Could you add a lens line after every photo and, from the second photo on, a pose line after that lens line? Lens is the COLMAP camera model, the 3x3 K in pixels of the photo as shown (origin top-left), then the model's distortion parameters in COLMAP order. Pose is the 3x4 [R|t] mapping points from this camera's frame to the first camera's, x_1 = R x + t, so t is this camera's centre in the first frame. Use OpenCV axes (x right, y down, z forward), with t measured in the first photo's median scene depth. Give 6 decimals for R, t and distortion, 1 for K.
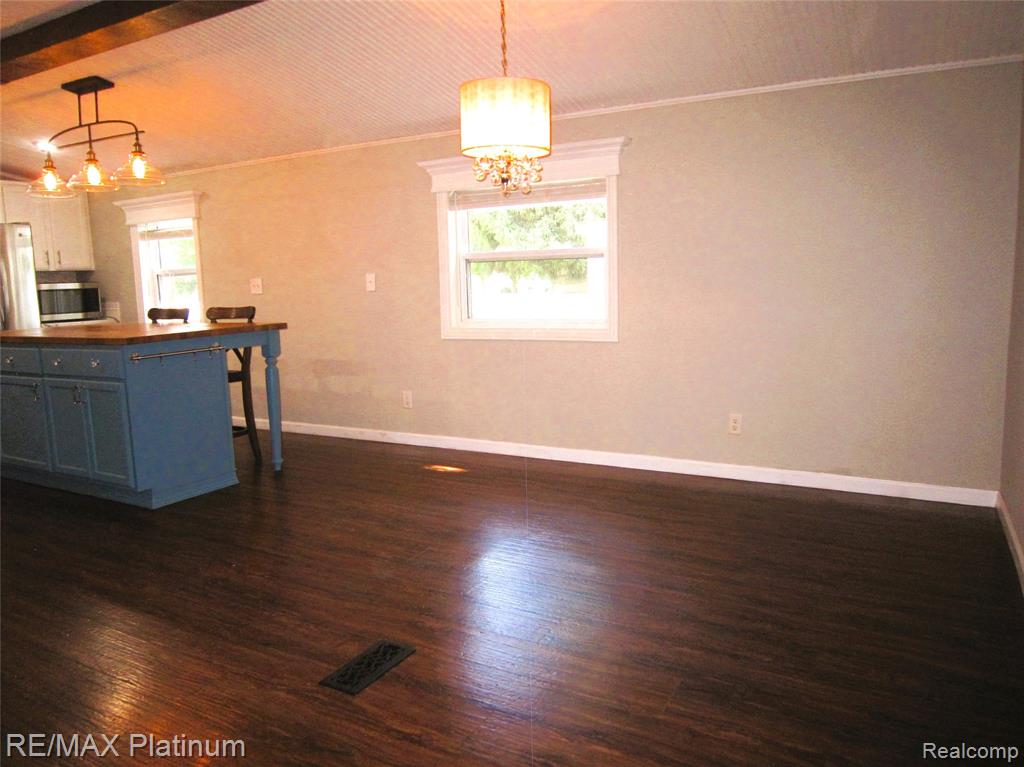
lens RADIAL K [[735.4, 0, 510.8], [0, 735.4, 376.7], [0, 0, 1]] dist [-0.062743, 0.031464]
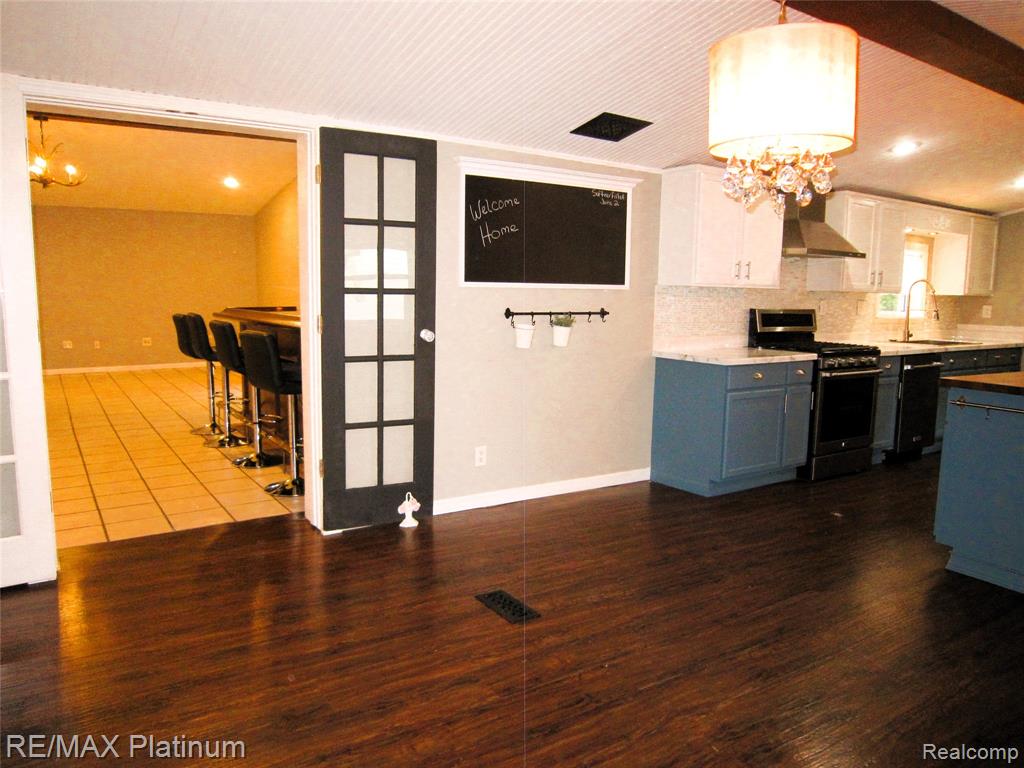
lens RADIAL K [[734.4, 0, 482.7], [0, 734.4, 383.5], [0, 0, 1]] dist [-0.083047, -0.000069]
pose [[-0.488366, 0.132049, -0.862590, 0.419274], [-0.126221, 0.967401, 0.219555, -0.128829], [0.863462, 0.216100, -0.455778, 0.673034]]
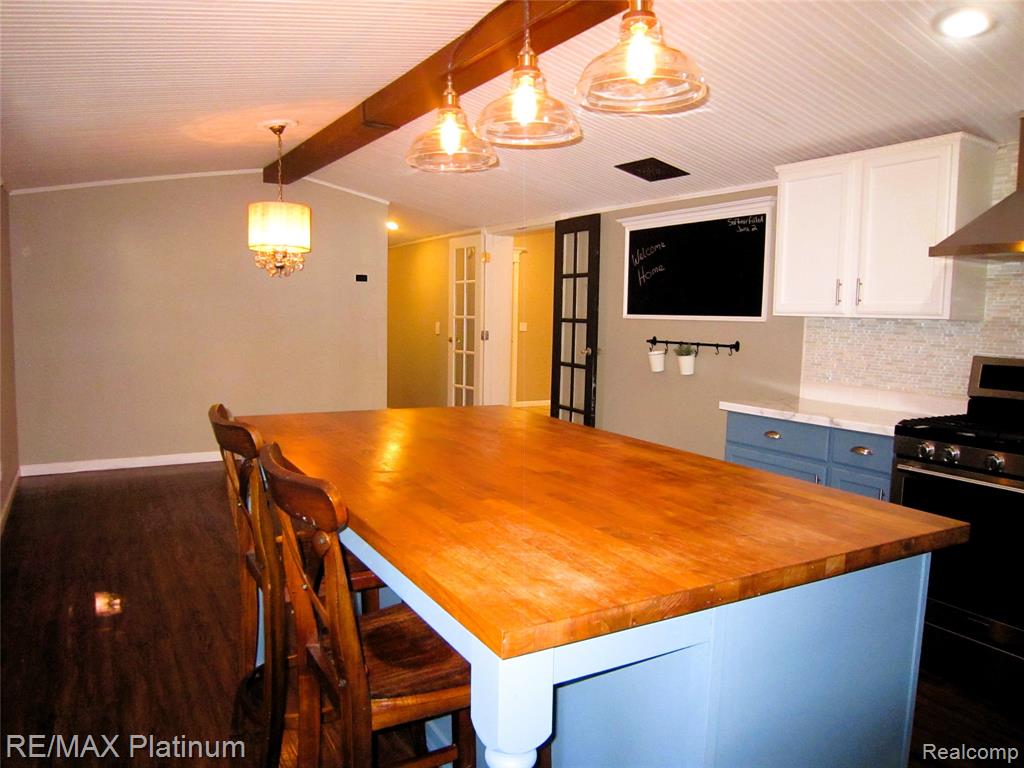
lens RADIAL K [[735.4, 0, 510.8], [0, 735.4, 377.2], [0, 0, 1]] dist [-0.062743, 0.031464]
pose [[-0.862633, -0.039067, 0.504319, -0.722146], [0.066501, 0.979600, 0.189635, -0.179711], [-0.501440, 0.197123, -0.842438, 1.260567]]
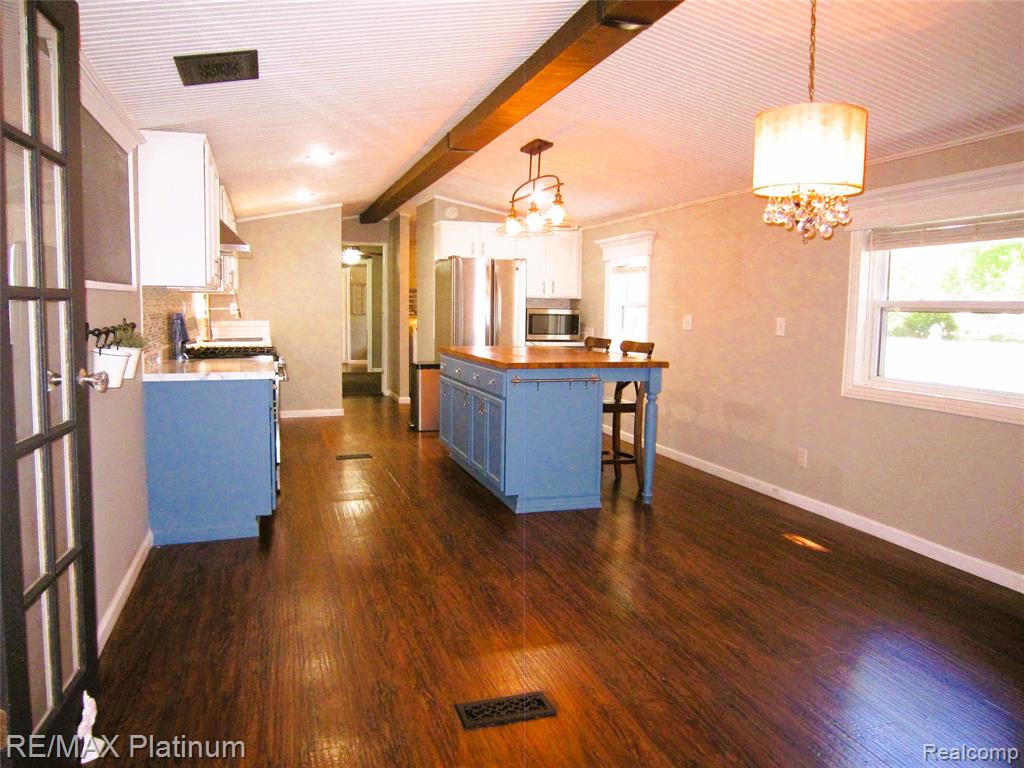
lens RADIAL K [[729.7, 0, 513.9], [0, 729.7, 378.0], [0, 0, 1]] dist [-0.068812, 0.028517]
pose [[0.733788, 0.107050, -0.670892, 0.199178], [-0.131005, 0.991270, 0.014883, -0.035779], [0.666628, 0.076969, 0.741406, 0.102817]]
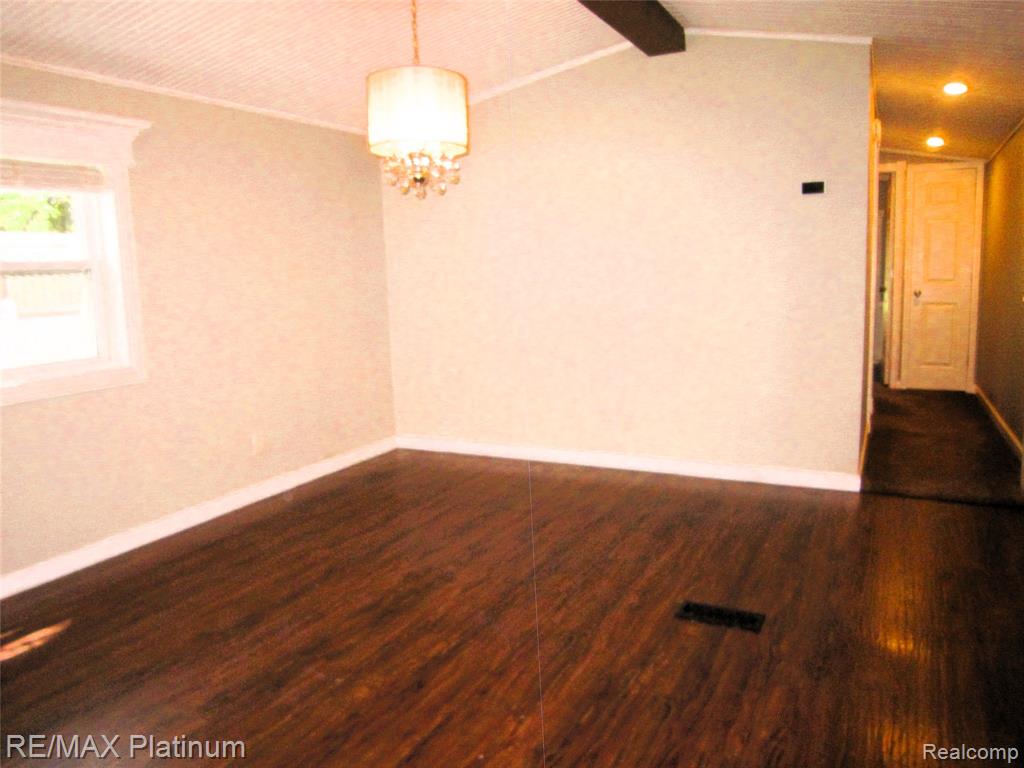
lens RADIAL K [[768.4, 0, 478.9], [0, 768.4, 383.3], [0, 0, 1]] dist [-0.082702, -0.000487]
pose [[-0.002620, -0.123225, 0.992375, -0.601412], [0.170457, 0.977800, 0.121866, -0.075632], [-0.985362, 0.169477, 0.018443, 0.585185]]
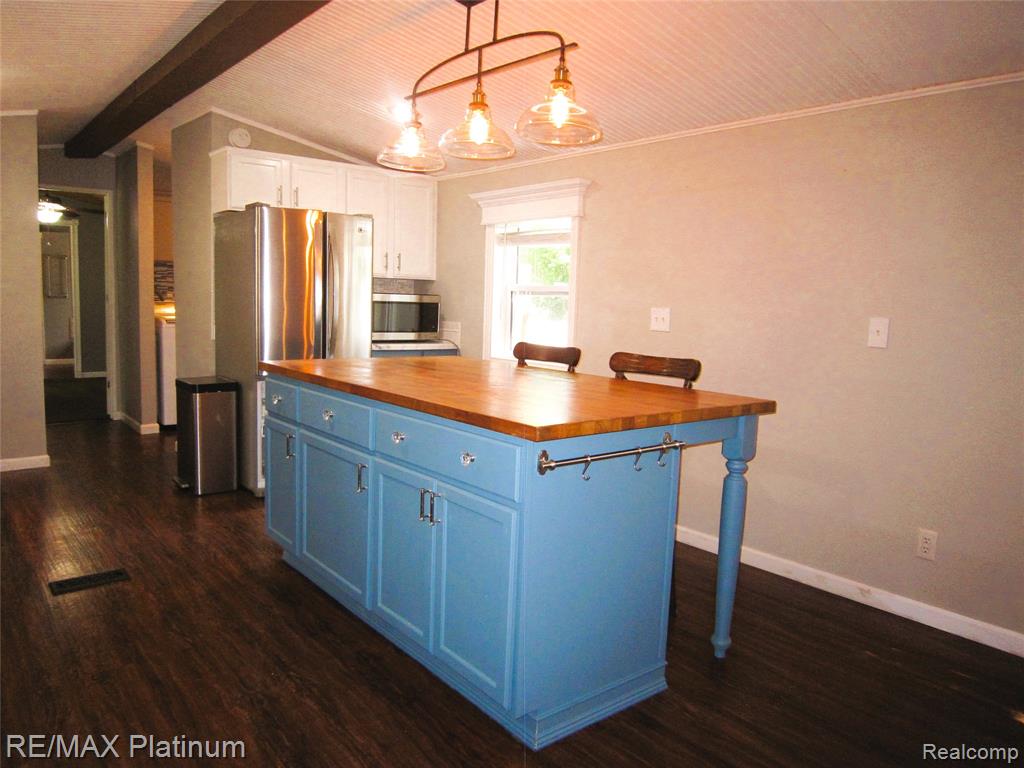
lens RADIAL K [[729.7, 0, 513.9], [0, 729.7, 378.0], [0, 0, 1]] dist [-0.068812, 0.028517]
pose [[0.928268, 0.100237, -0.358149, -0.275239], [-0.110364, 0.993860, -0.007891, -0.060456], [0.355159, 0.046852, 0.933631, 0.396209]]
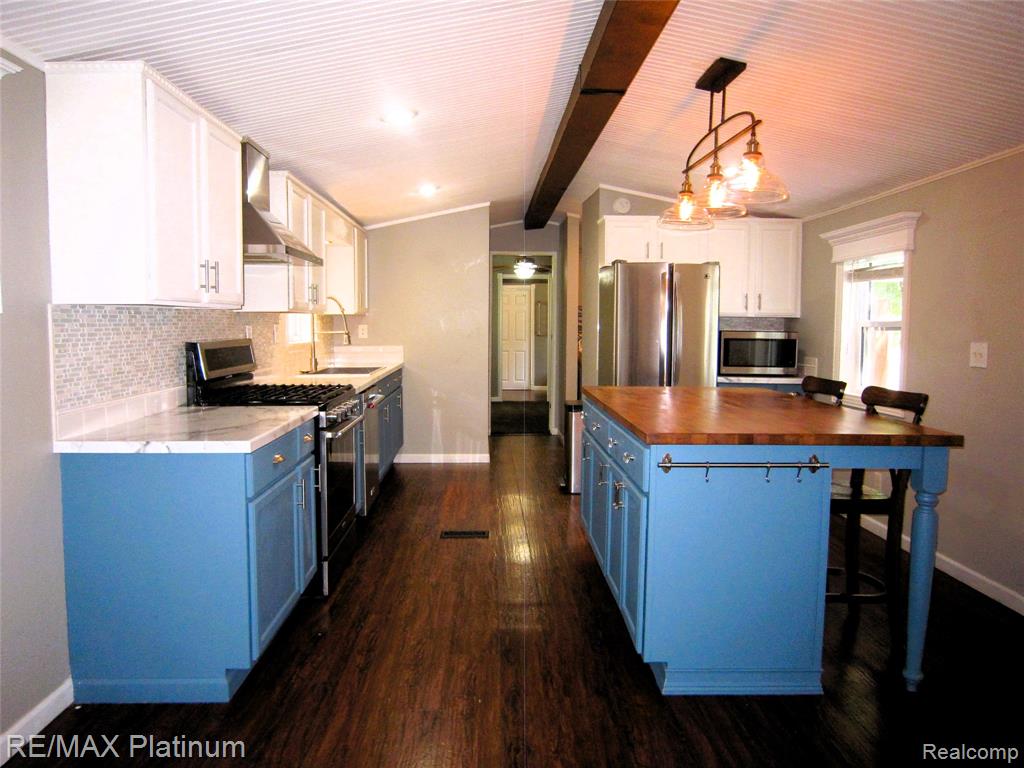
lens RADIAL K [[735.4, 0, 510.8], [0, 735.4, 377.2], [0, 0, 1]] dist [-0.062743, 0.031464]
pose [[0.506036, 0.097706, -0.856960, -0.023852], [-0.143501, 0.989253, 0.028052, -0.077419], [0.850491, 0.108779, 0.514619, 0.408338]]
